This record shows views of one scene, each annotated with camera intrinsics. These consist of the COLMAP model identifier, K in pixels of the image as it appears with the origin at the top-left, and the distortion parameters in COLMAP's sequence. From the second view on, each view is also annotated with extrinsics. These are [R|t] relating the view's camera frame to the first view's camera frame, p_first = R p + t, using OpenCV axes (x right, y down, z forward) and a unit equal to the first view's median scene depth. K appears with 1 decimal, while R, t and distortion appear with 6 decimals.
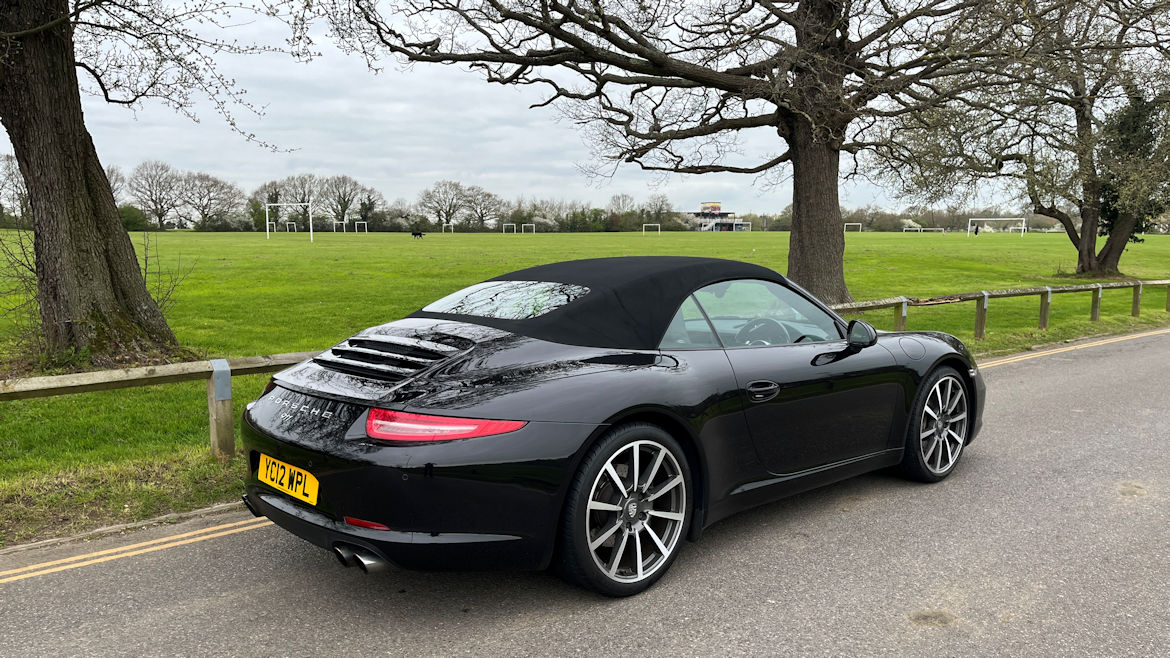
lens RADIAL K [[889.7, 0, 585.0], [0, 889.7, 329.0], [0, 0, 1]] dist [0.067328, -0.142852]
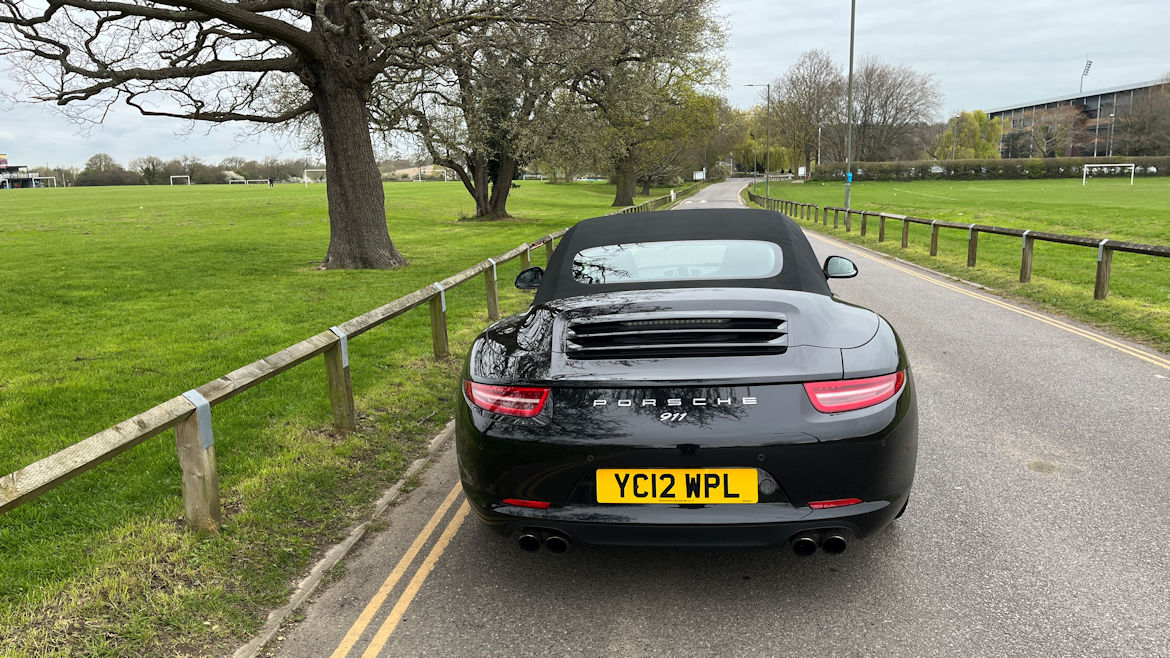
lens RADIAL K [[889.7, 0, 585.0], [0, 889.7, 329.0], [0, 0, 1]] dist [0.067328, -0.142852]
pose [[0.742069, -0.130077, 0.657582, -0.172910], [0.094970, 0.991498, 0.088957, -0.012314], [-0.663562, -0.003561, 0.748113, 0.077797]]
